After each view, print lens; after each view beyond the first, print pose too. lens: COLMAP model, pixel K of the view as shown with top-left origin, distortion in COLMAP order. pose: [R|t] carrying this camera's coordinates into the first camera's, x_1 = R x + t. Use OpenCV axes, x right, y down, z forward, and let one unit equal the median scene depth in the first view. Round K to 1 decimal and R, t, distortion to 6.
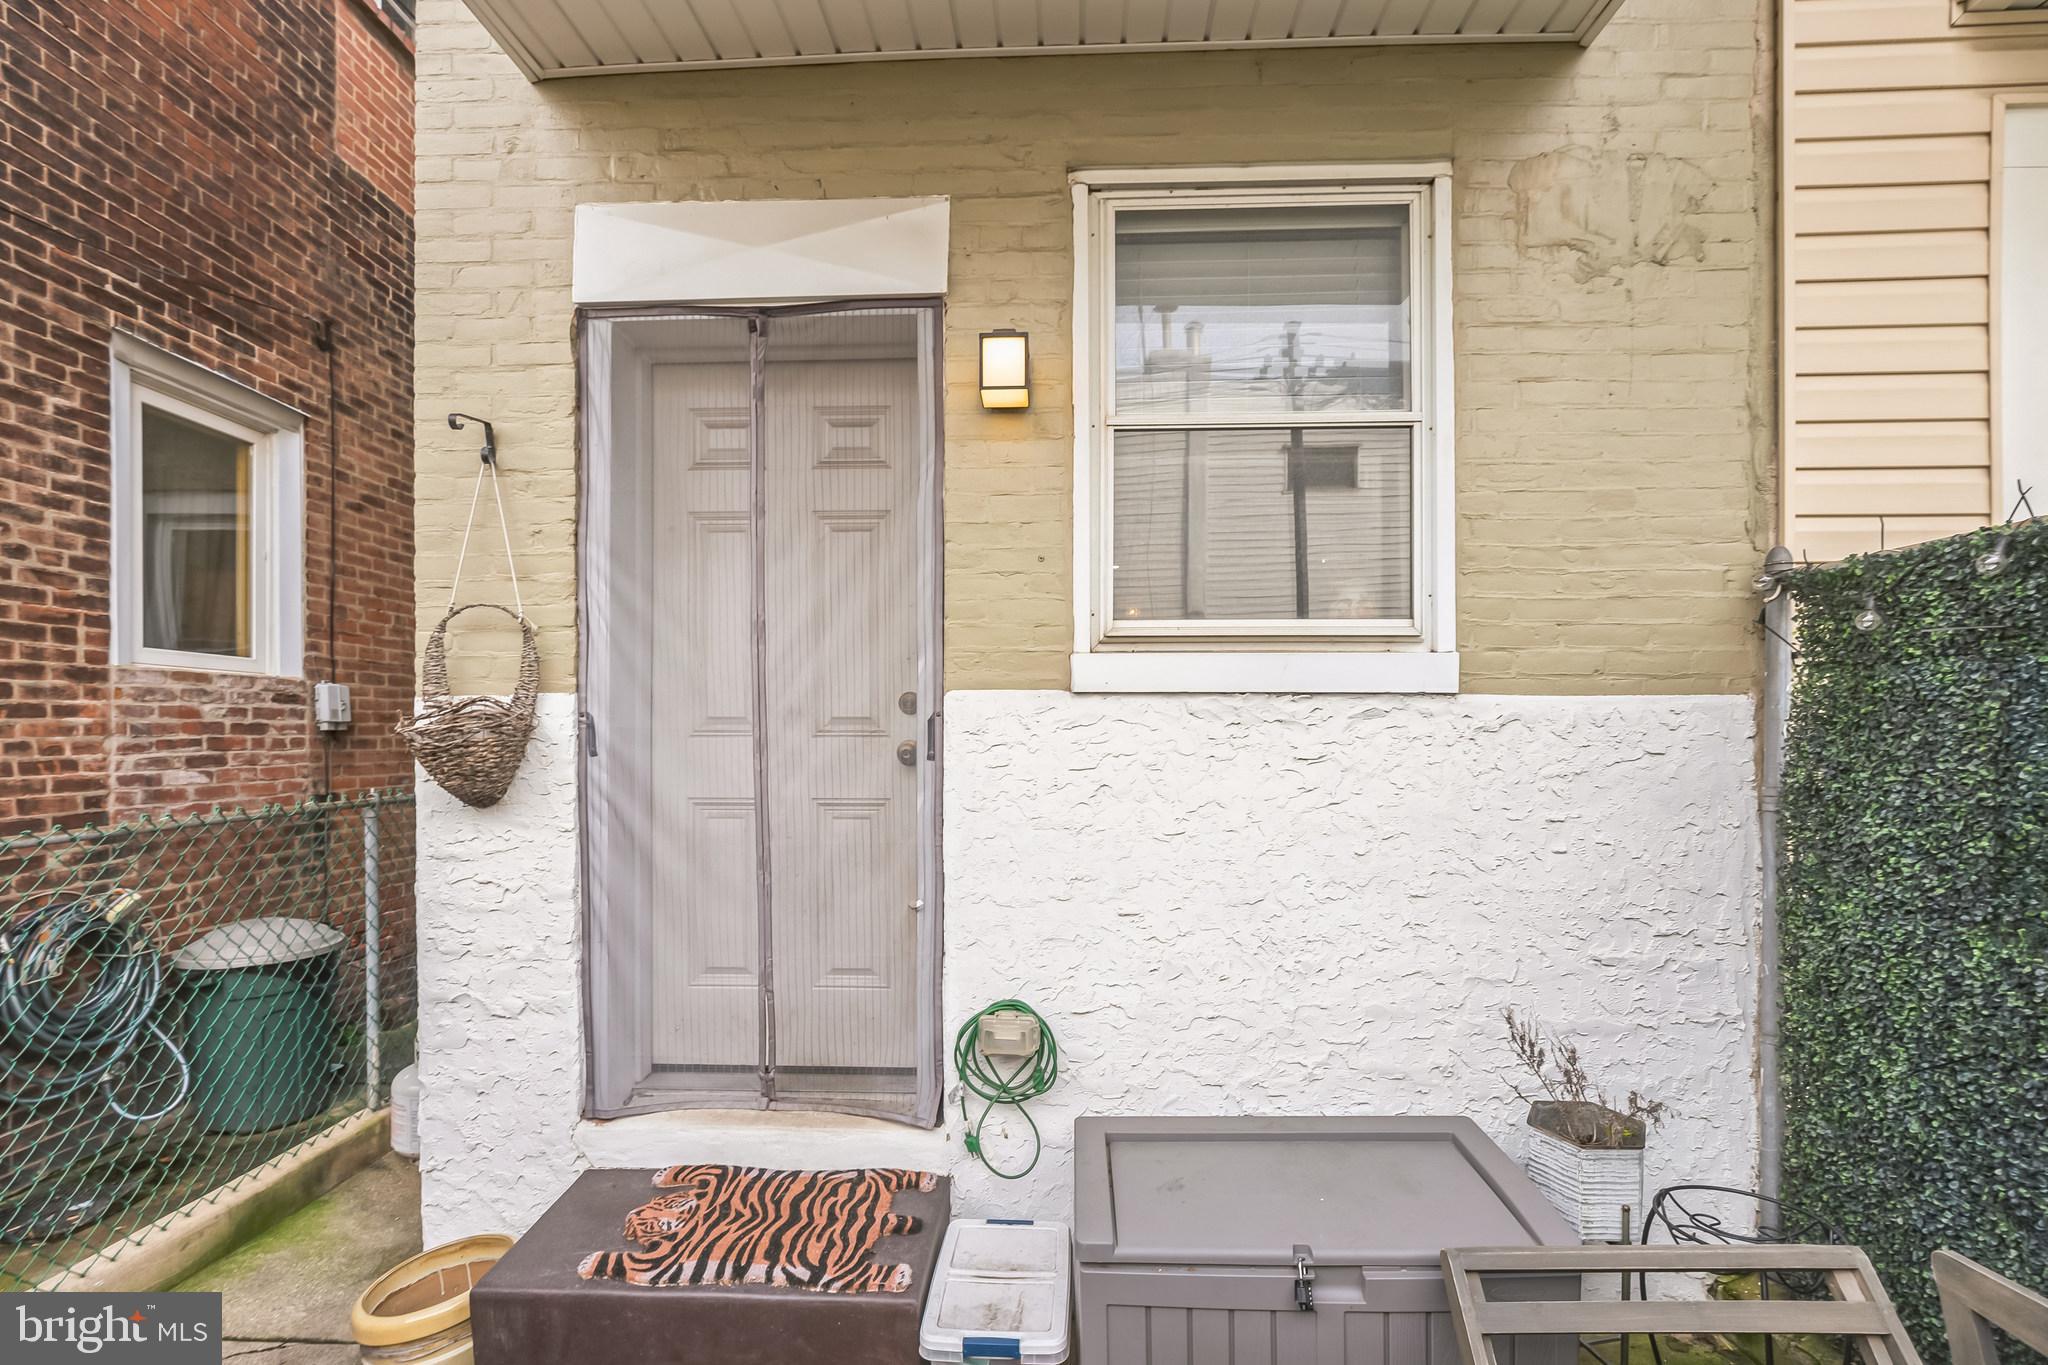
lens RADIAL K [[940.1, 0, 1036.6], [0, 940.1, 682.3], [0, 0, 1]] dist [-0.012020, 0.007028]
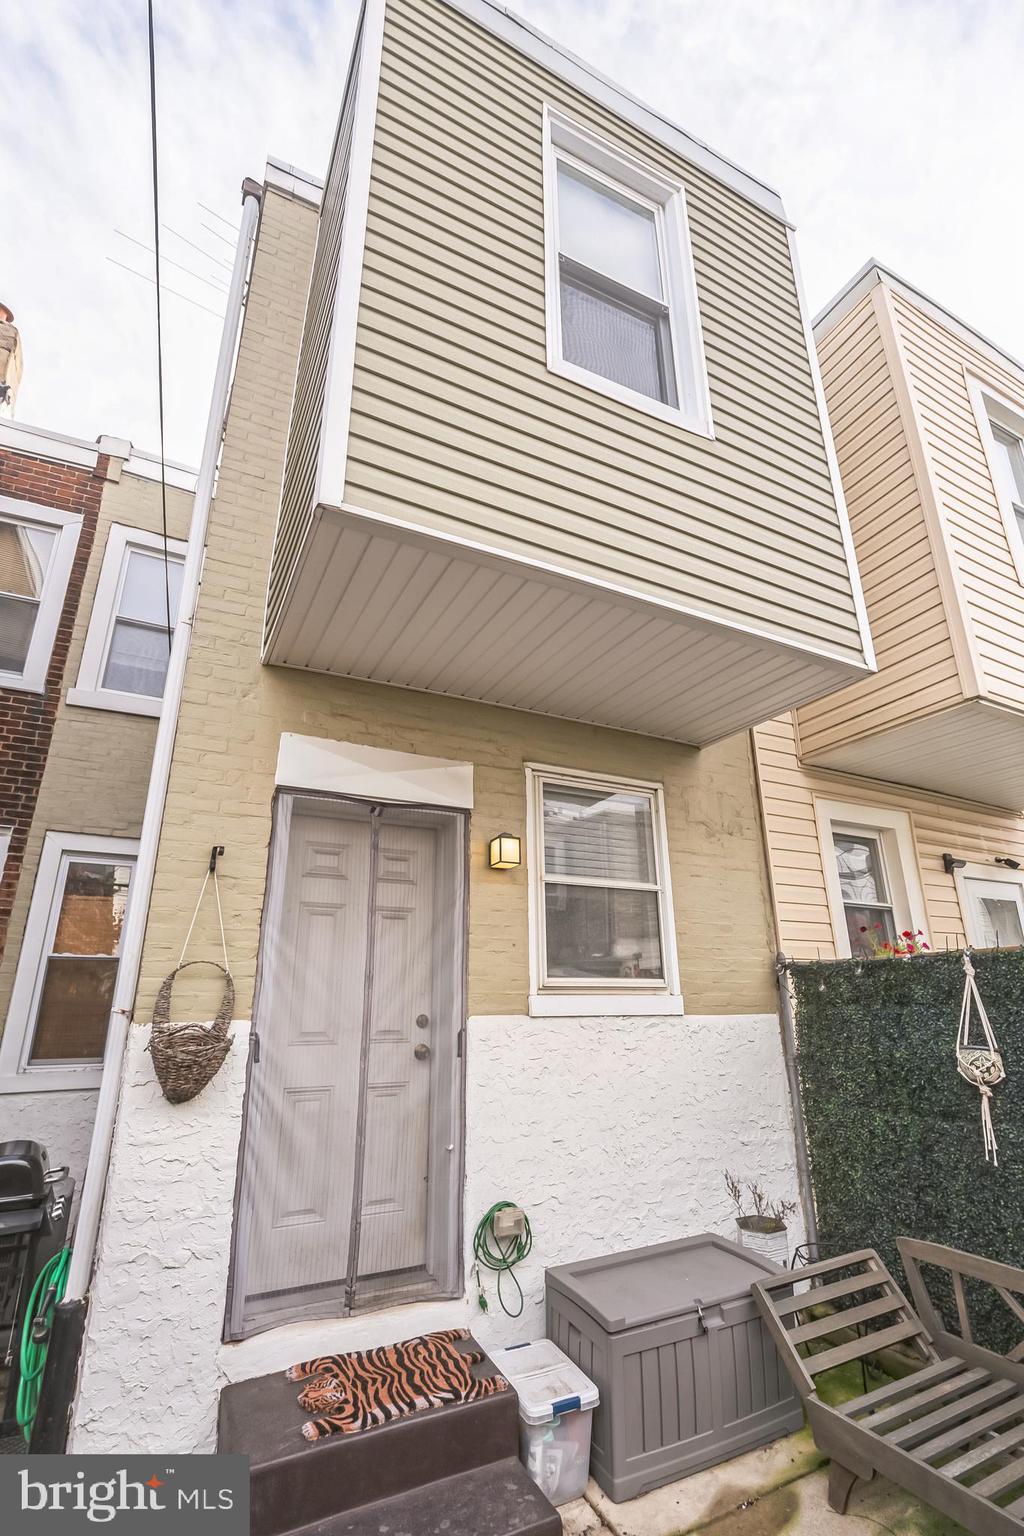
lens RADIAL K [[705.1, 0, 484.7], [0, 705.1, 715.0], [0, 0, 1]] dist [-0.013374, 0.007439]
pose [[0.880163, 0.172581, 0.442186, -0.835217], [-0.014904, 0.941151, -0.337657, -0.088259], [-0.474437, 0.290603, 0.830939, -0.386608]]
